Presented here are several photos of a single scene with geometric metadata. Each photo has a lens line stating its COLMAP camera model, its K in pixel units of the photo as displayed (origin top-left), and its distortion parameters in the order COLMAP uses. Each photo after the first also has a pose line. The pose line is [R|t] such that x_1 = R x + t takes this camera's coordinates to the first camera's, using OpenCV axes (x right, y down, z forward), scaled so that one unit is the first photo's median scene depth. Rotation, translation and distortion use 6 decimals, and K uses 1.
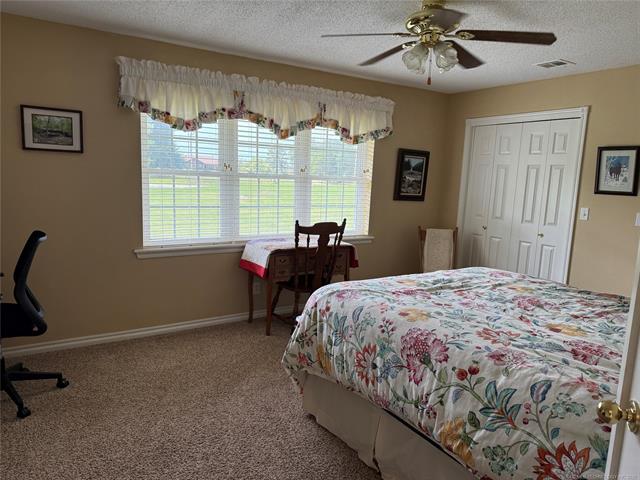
lens RADIAL K [[449.0, 0, 318.5], [0, 449.0, 243.7], [0, 0, 1]] dist [0.066542, -0.077965]
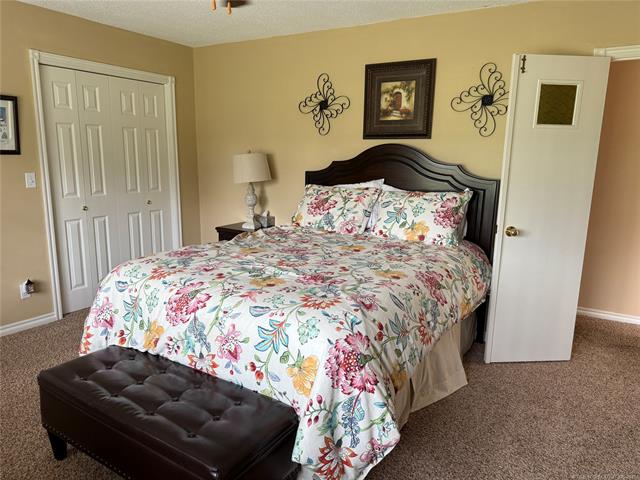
lens RADIAL K [[449.0, 0, 319.4], [0, 449.0, 236.5], [0, 0, 1]] dist [0.066542, -0.077965]
pose [[-0.427114, -0.218174, 0.877482, -0.509428], [0.106777, 0.951493, 0.288549, -0.207061], [-0.897871, 0.216938, -0.383100, 1.208744]]
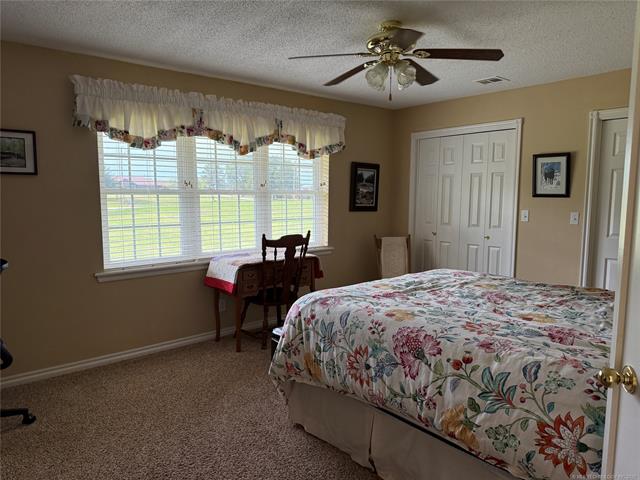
lens RADIAL K [[449.0, 0, 318.0], [0, 449.0, 242.6], [0, 0, 1]] dist [0.066542, -0.077965]
pose [[0.990025, -0.052377, 0.130793, -0.083420], [0.057154, 0.997819, -0.033037, 0.009742], [-0.128777, 0.040183, 0.990859, -0.021856]]
